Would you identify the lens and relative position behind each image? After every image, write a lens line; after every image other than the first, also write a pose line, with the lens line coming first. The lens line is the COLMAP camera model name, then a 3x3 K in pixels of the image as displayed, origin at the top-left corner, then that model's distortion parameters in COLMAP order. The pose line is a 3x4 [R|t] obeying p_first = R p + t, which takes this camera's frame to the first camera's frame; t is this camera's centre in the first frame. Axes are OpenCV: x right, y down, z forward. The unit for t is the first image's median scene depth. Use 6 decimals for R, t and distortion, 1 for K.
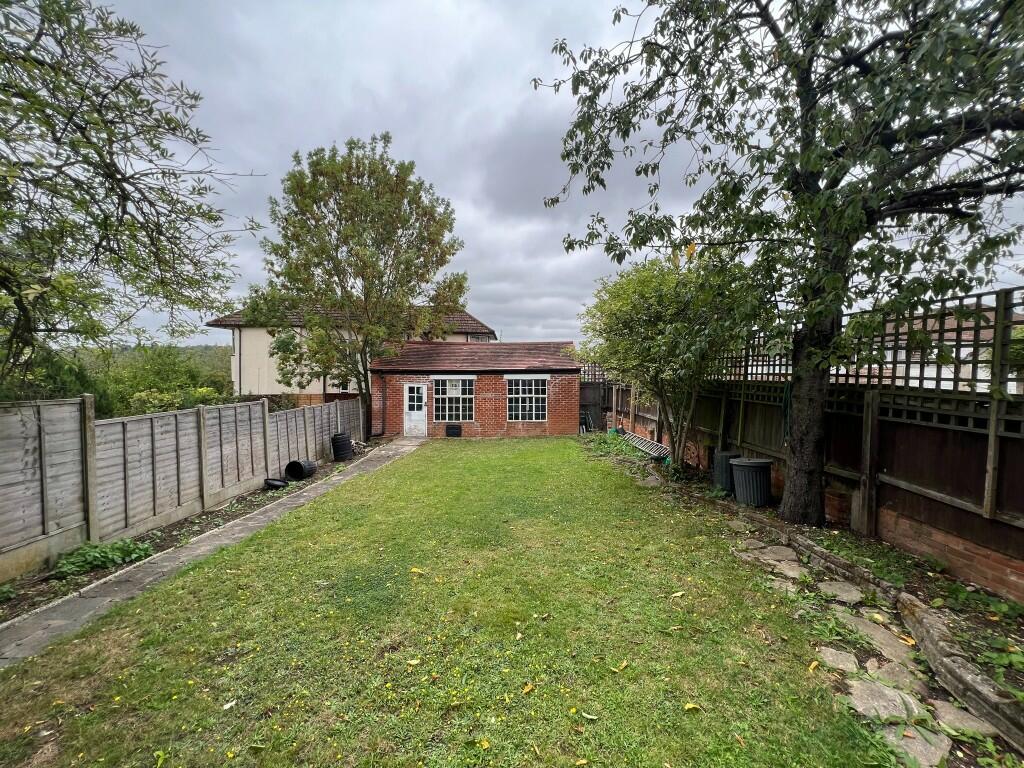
lens RADIAL K [[411.0, 0, 509.6], [0, 411.0, 383.9], [0, 0, 1]] dist [-0.002559, 0.001140]
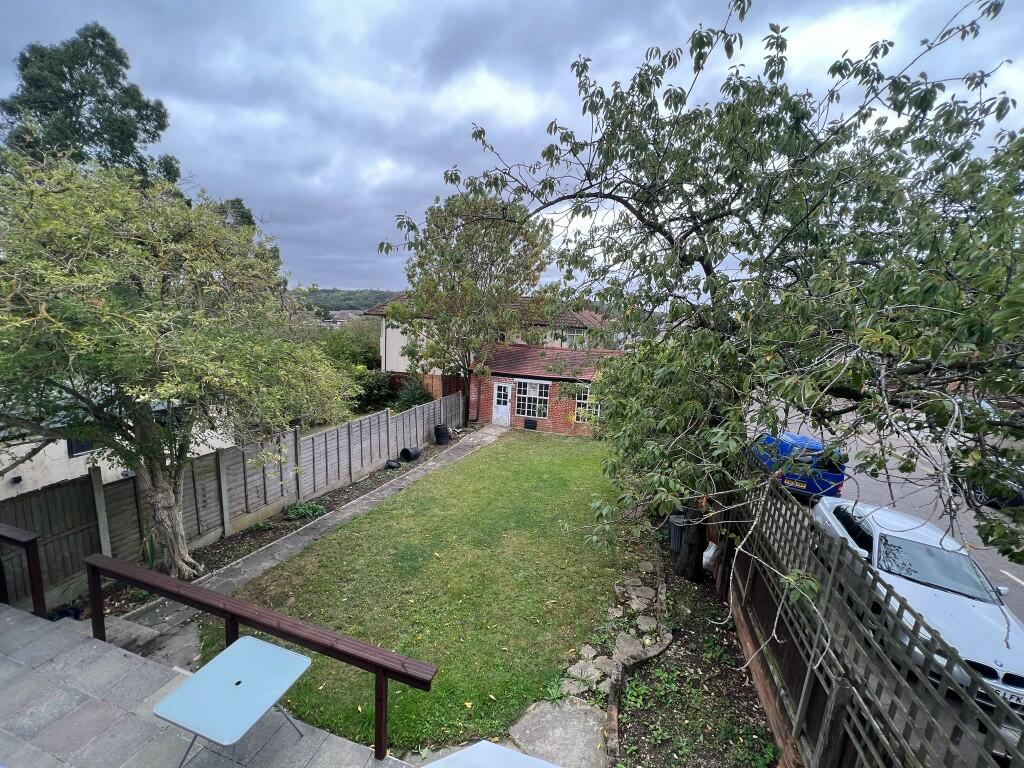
lens RADIAL K [[411.0, 0, 507.0], [0, 411.0, 384.4], [0, 0, 1]] dist [-0.002559, 0.001140]
pose [[0.948102, 0.090564, -0.304796, 0.161024], [-0.052604, 0.990046, 0.130540, -0.161204], [0.313585, -0.107732, 0.943429, -0.166108]]
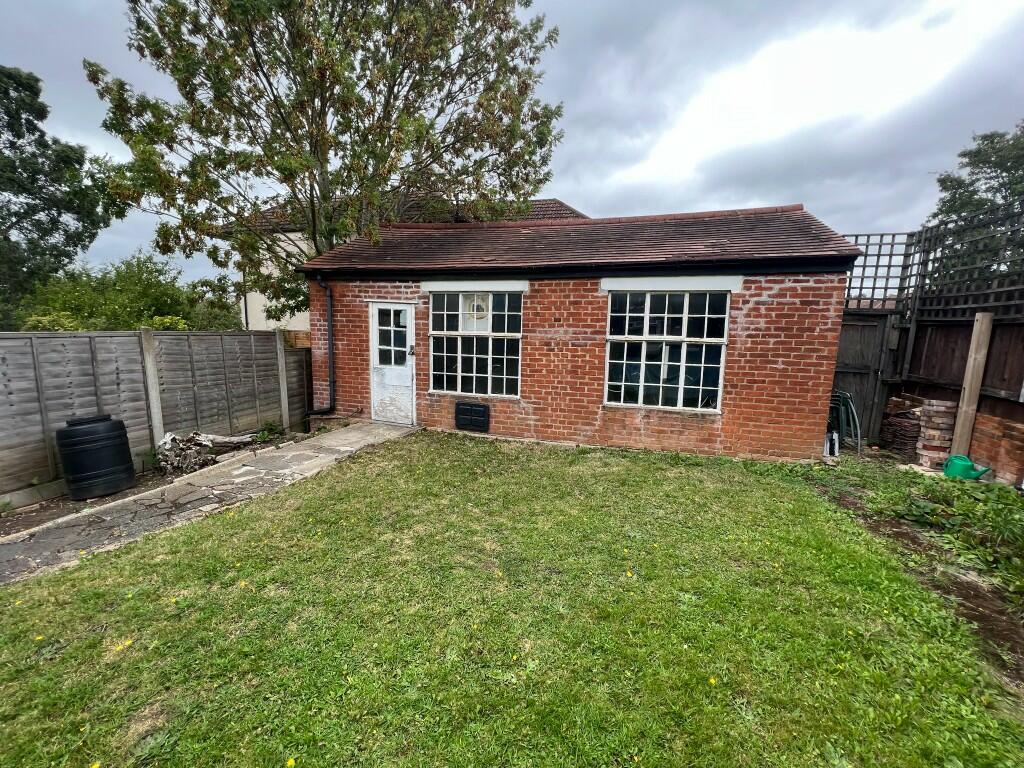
lens RADIAL K [[411.0, 0, 510.5], [0, 411.0, 382.3], [0, 0, 1]] dist [-0.002559, 0.001140]
pose [[0.953046, 0.062257, -0.296358, 0.023154], [-0.032323, 0.993962, 0.104858, 0.033866], [0.301096, -0.090355, 0.949303, 0.620474]]
